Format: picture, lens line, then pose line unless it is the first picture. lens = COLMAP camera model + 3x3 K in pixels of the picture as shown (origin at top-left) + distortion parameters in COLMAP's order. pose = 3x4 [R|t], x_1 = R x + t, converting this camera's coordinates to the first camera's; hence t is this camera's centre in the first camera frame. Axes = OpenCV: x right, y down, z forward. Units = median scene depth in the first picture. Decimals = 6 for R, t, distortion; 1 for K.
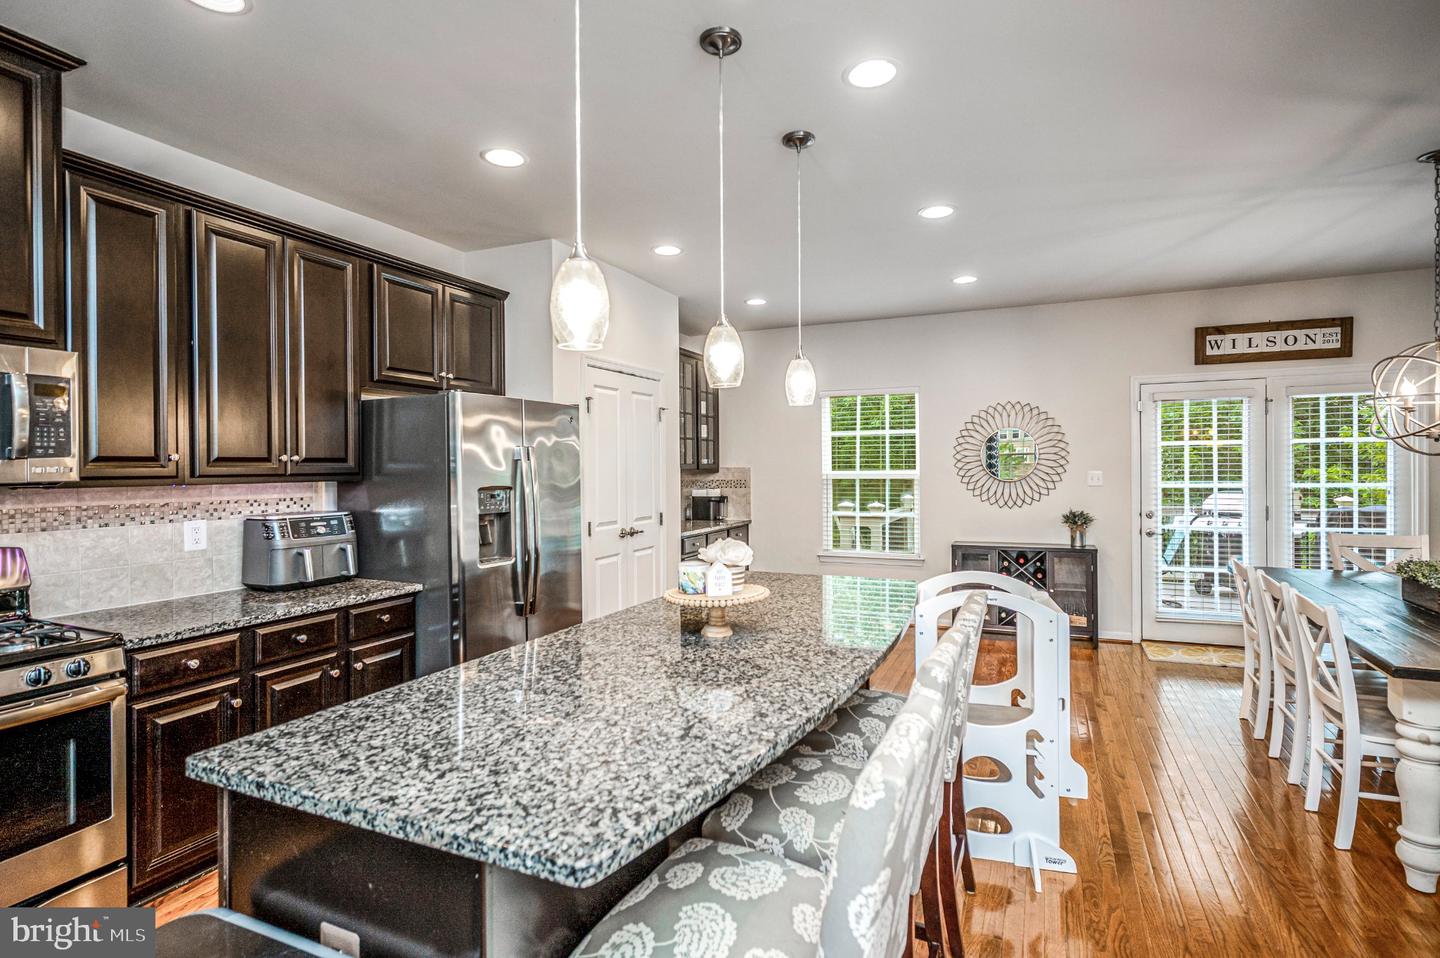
lens RADIAL K [[712.9, 0, 718.5], [0, 712.9, 469.9], [0, 0, 1]] dist [0.006661, -0.003006]
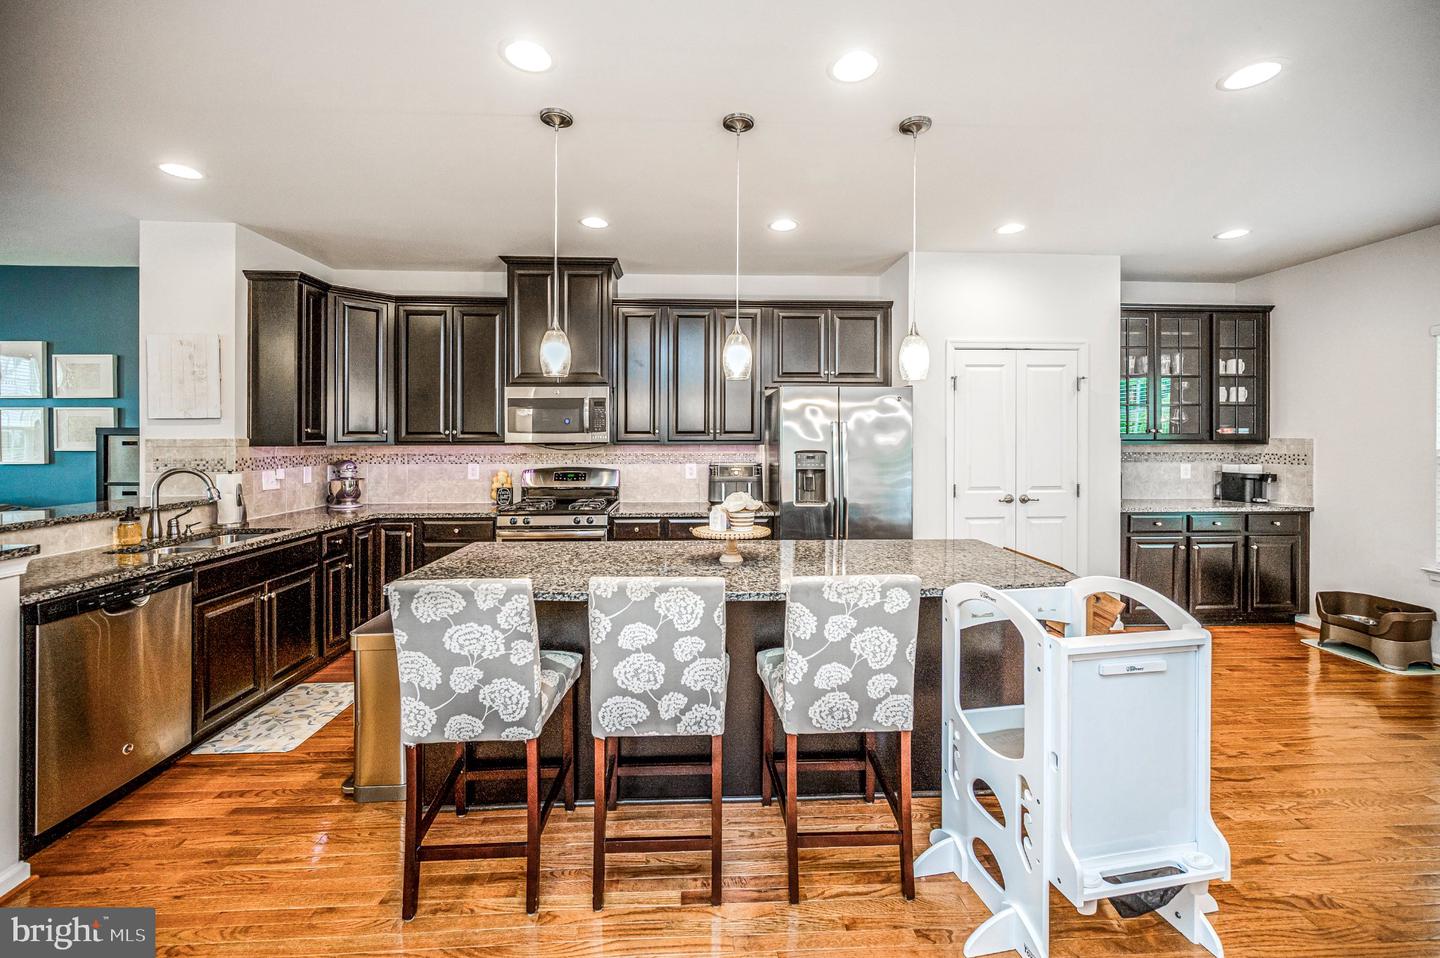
lens RADIAL K [[590.3, 0, 718.1], [0, 590.3, 440.8], [0, 0, 1]] dist [0.000458, 0.000742]
pose [[0.458069, 0.011310, -0.888845, 0.435286], [-0.005867, 0.999936, 0.009700, -0.004507], [0.888898, 0.000772, 0.458105, 0.195181]]
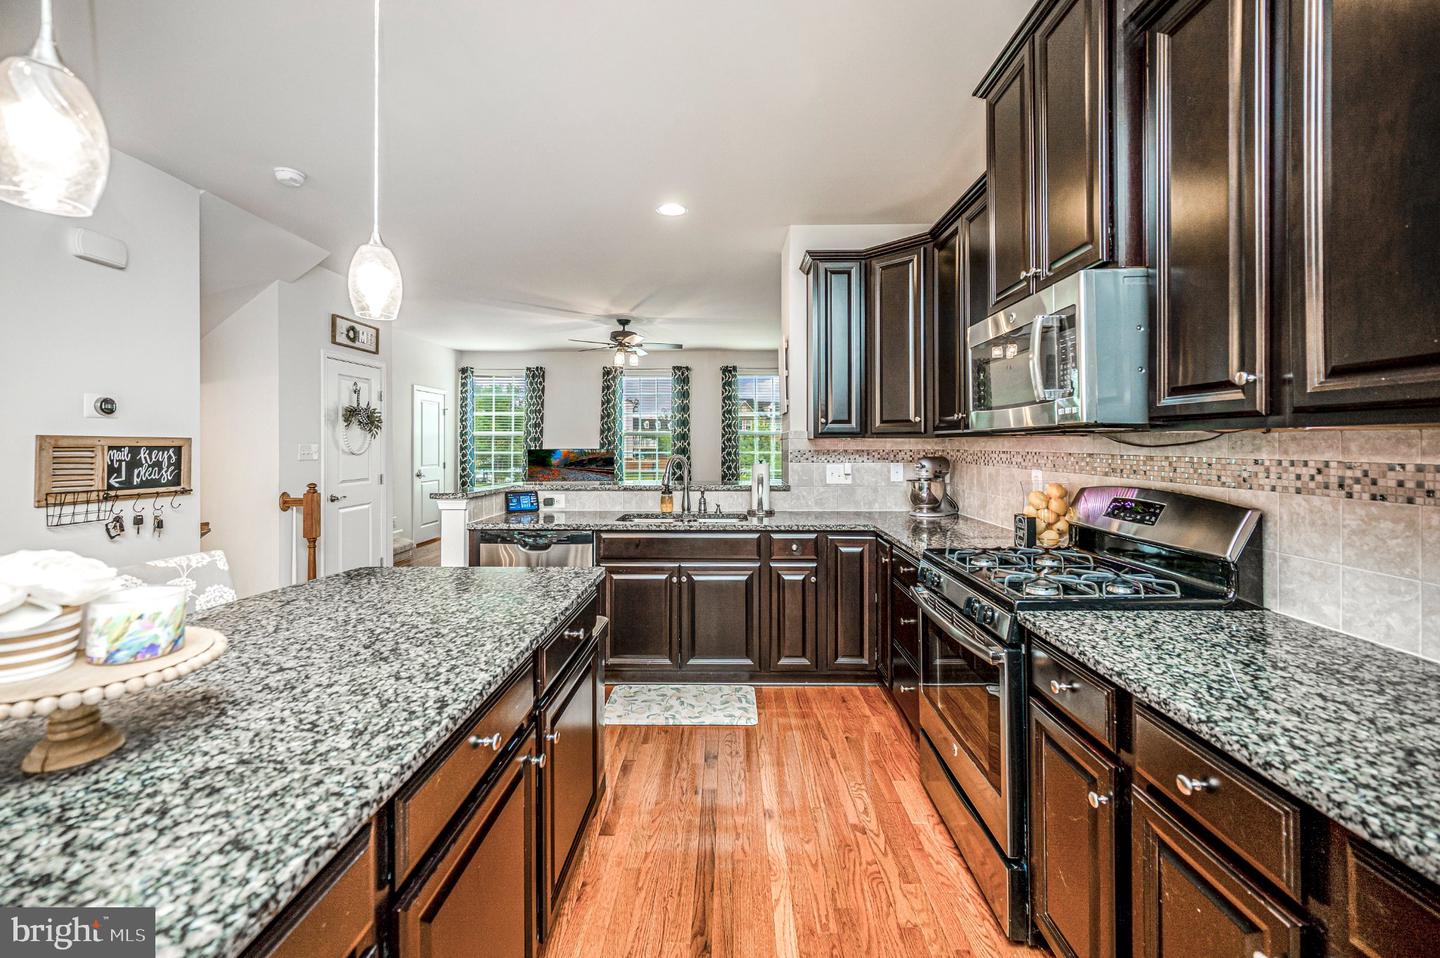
lens RADIAL K [[590.3, 0, 714.5], [0, 590.3, 443.8], [0, 0, 1]] dist [0.000458, 0.000742]
pose [[-0.922259, 0.010167, -0.386438, -0.099039], [0.008687, 0.999947, 0.005576, 0.014714], [0.386474, 0.001785, -0.922298, 0.658153]]
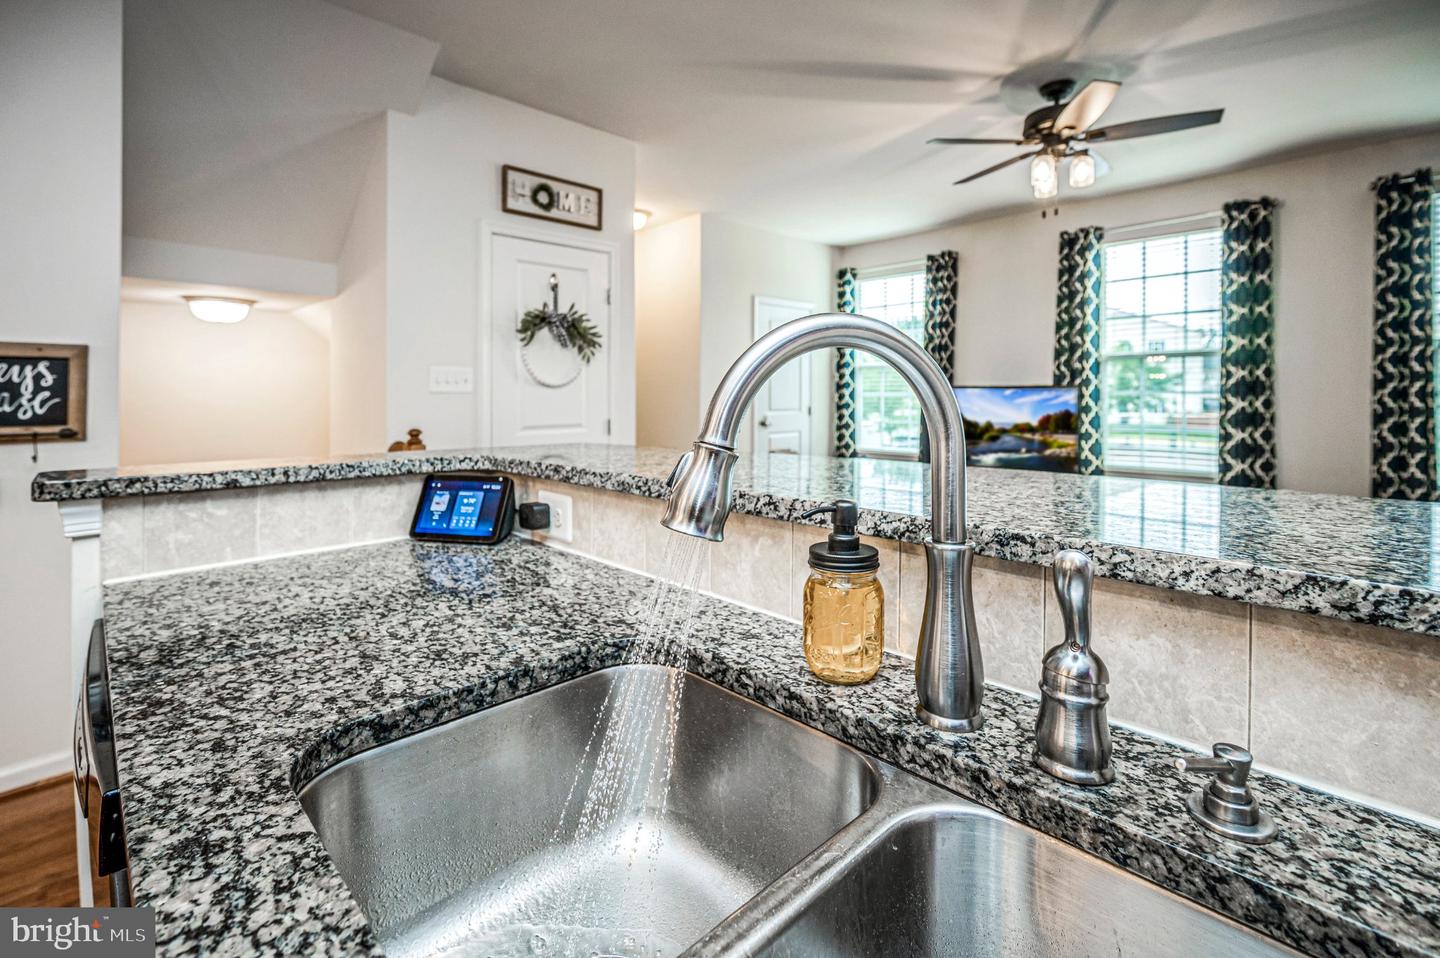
lens RADIAL K [[655.4, 0, 709.3], [0, 655.4, 404.3], [0, 0, 1]] dist [0.002316, 0.000242]
pose [[-0.926012, 0.008210, 0.377405, -0.346744], [0.014698, 0.999790, 0.014313, 0.044327], [-0.377208, 0.018801, -0.925938, 0.100021]]
